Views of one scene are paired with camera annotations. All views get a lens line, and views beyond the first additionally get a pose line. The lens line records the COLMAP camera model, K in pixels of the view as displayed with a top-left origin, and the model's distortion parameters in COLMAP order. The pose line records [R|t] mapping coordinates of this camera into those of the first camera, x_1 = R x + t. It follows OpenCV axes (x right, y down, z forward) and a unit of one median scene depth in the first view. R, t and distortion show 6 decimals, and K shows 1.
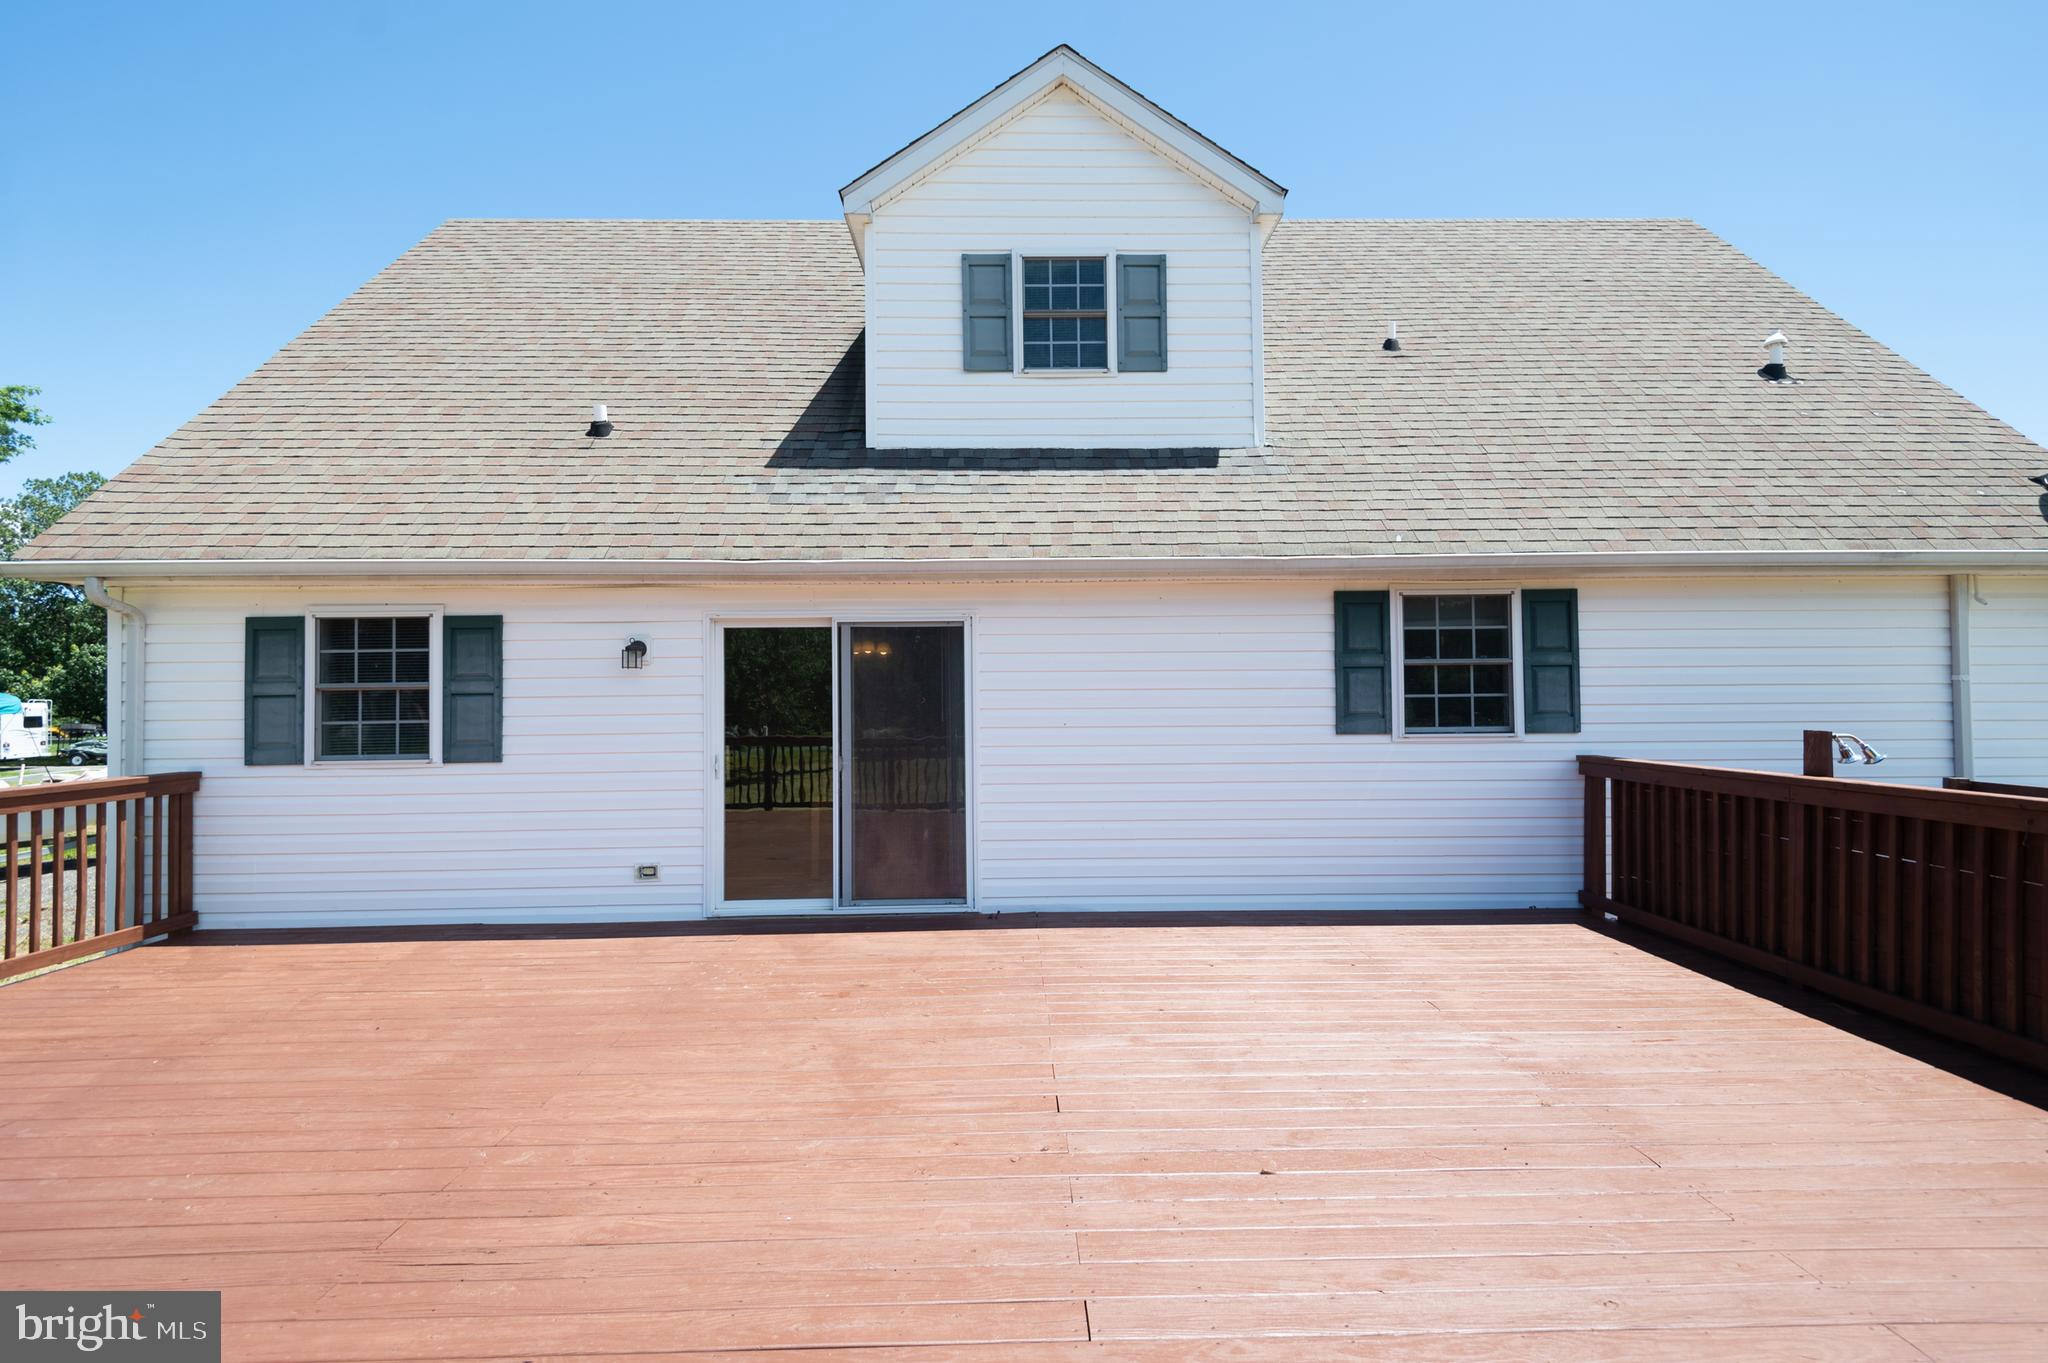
lens RADIAL K [[936.0, 0, 1038.7], [0, 936.0, 686.3], [0, 0, 1]] dist [0.026274, -0.009841]
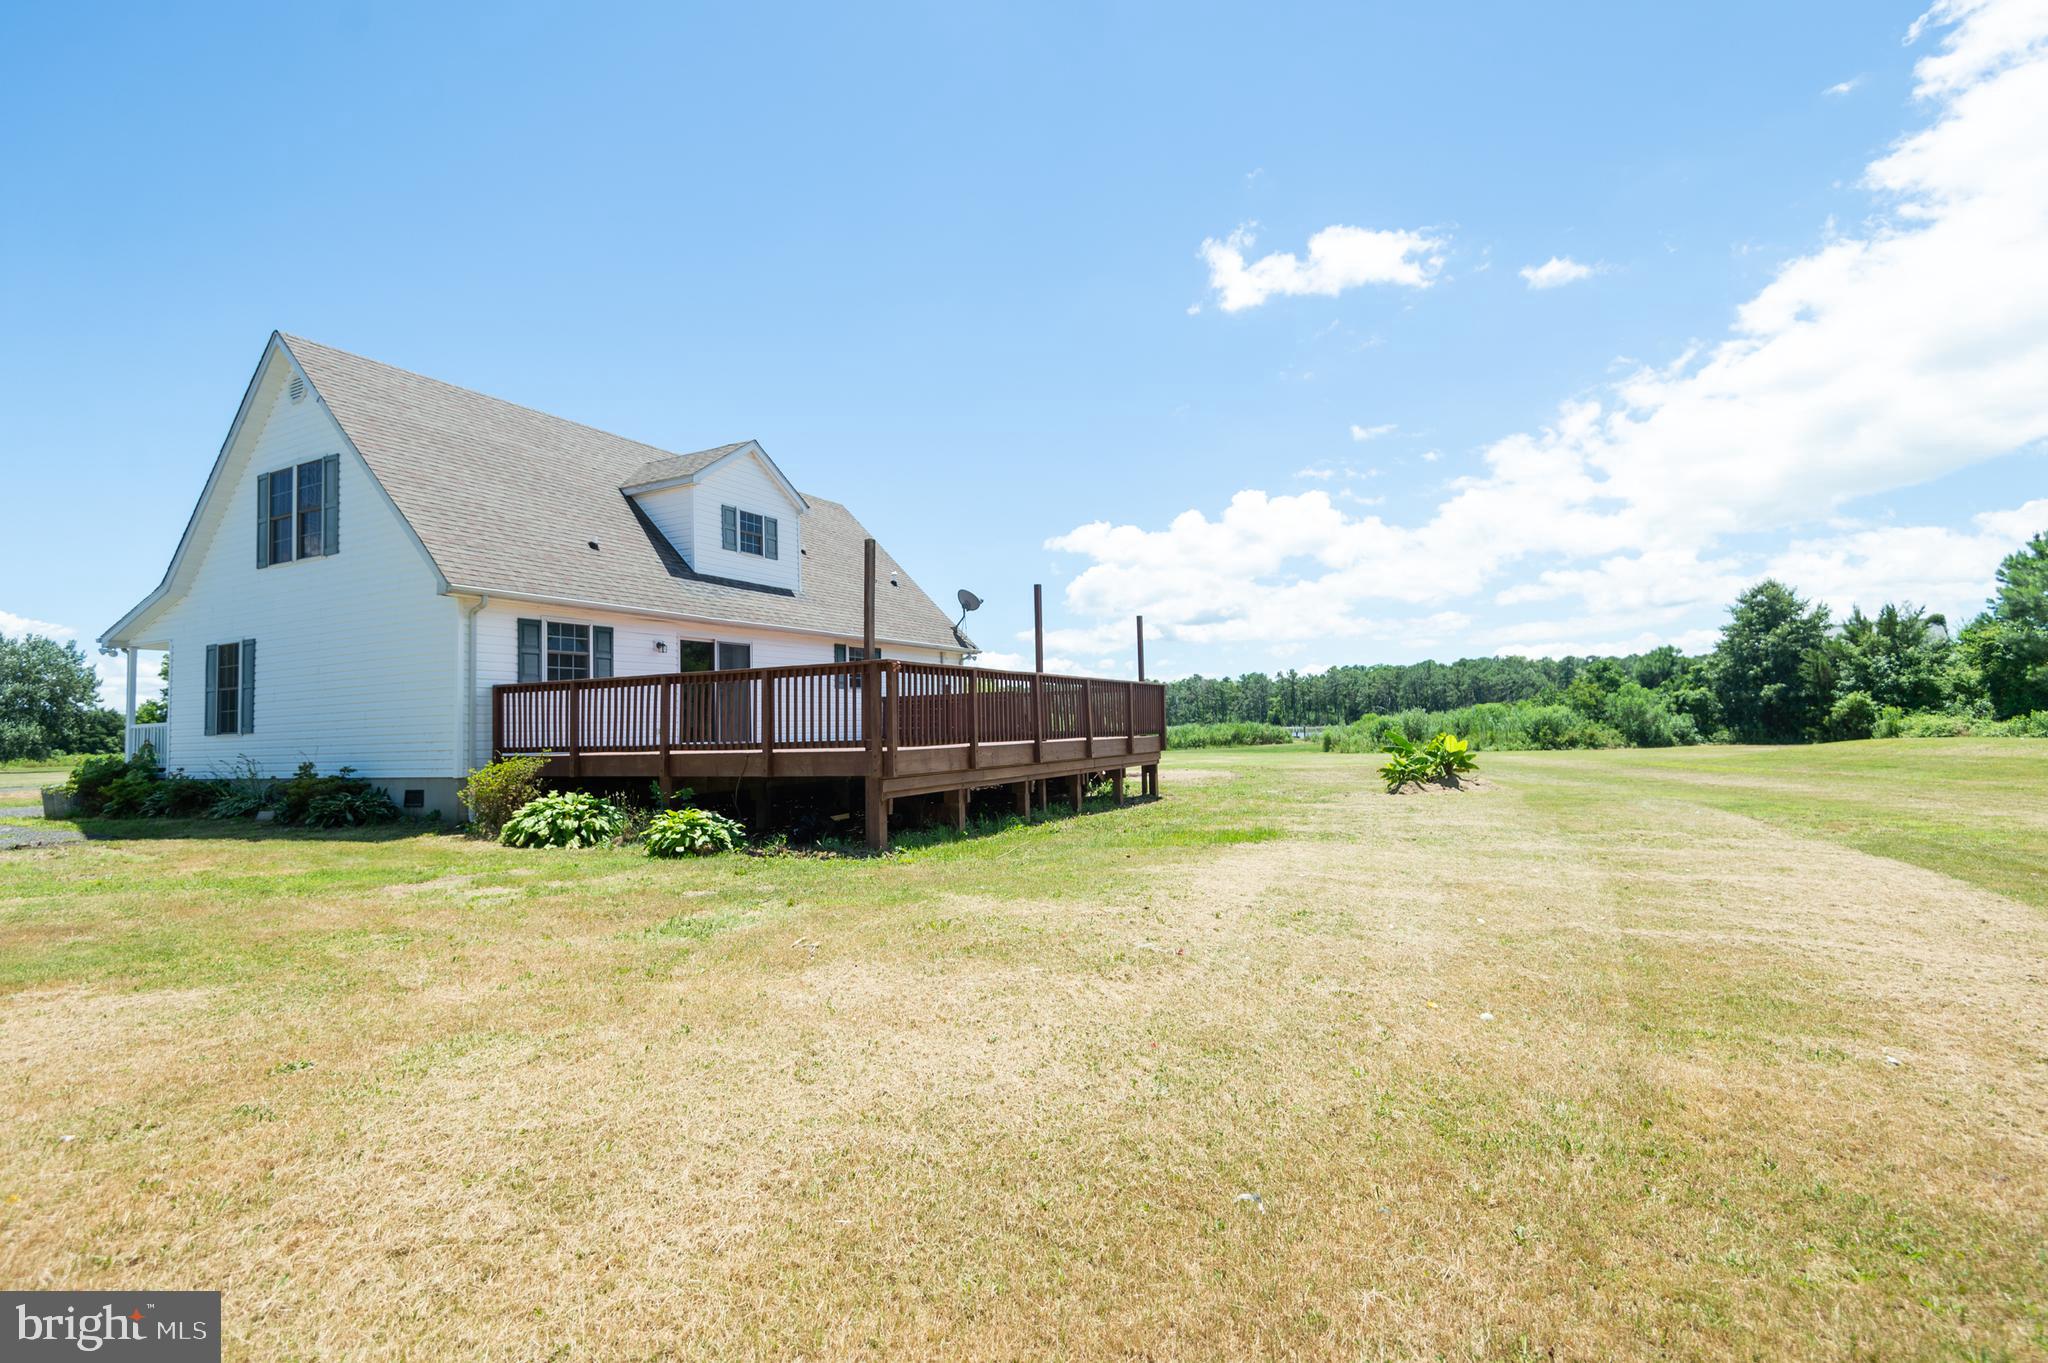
lens RADIAL K [[936.0, 0, 1042.2], [0, 936.0, 682.8], [0, 0, 1]] dist [0.026274, -0.009841]
pose [[0.468938, 0.038428, 0.882395, -2.160742], [0.009772, 0.998766, -0.048689, 0.195796], [-0.883177, 0.031455, 0.467984, -1.110741]]
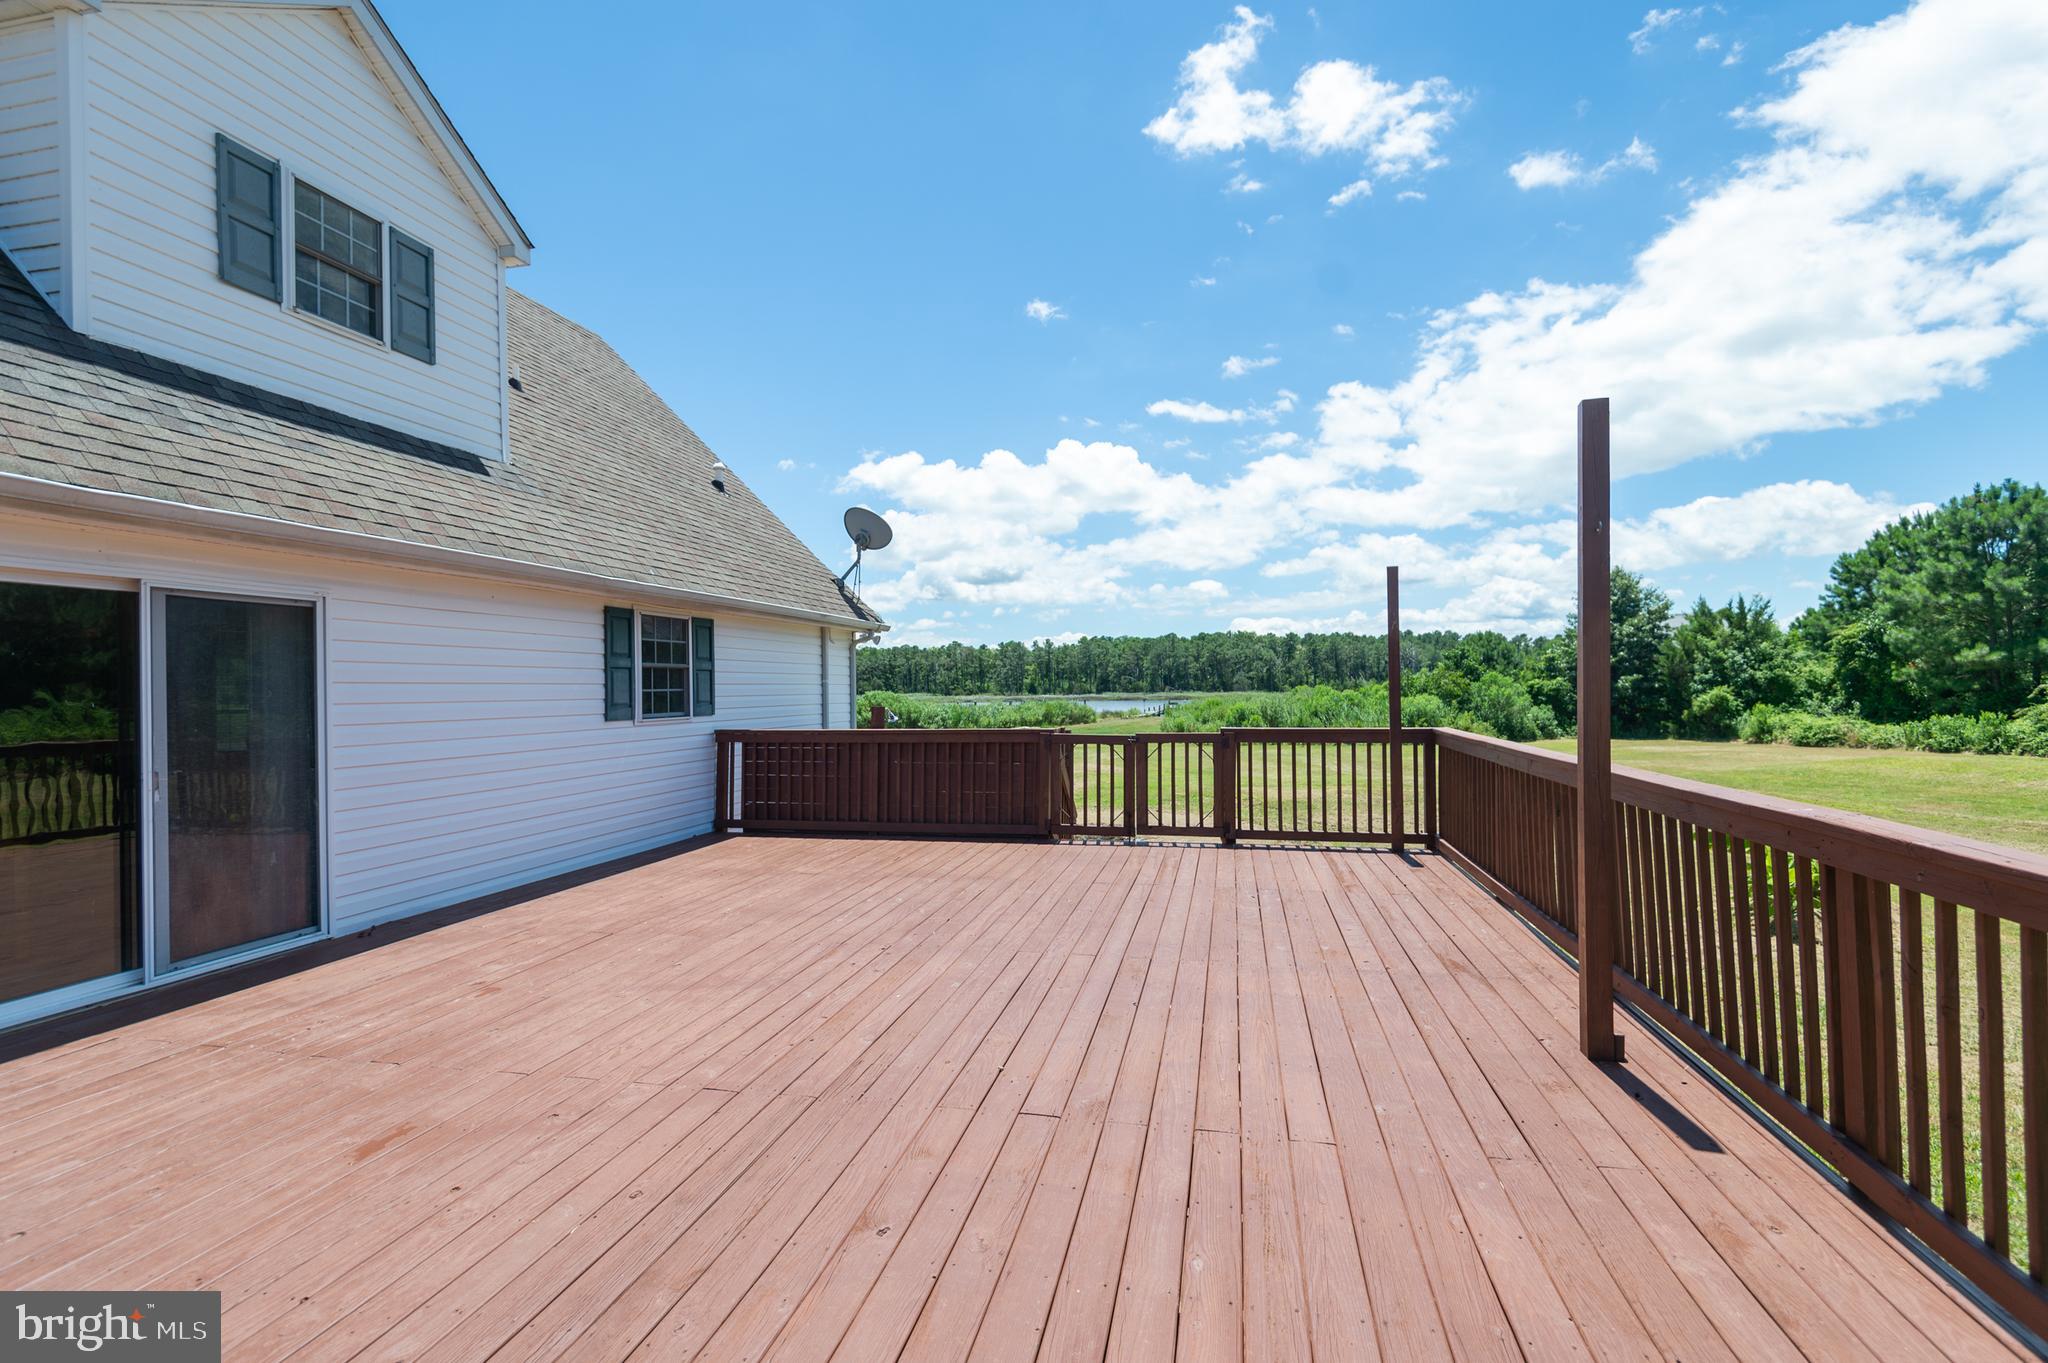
lens RADIAL K [[936.0, 0, 1029.8], [0, 936.0, 680.3], [0, 0, 1]] dist [0.026274, -0.009841]
pose [[0.231995, 0.012700, 0.972634, -0.763124], [-0.001109, 0.999918, -0.012792, 0.012804], [-0.972716, 0.001889, 0.231990, 0.164686]]
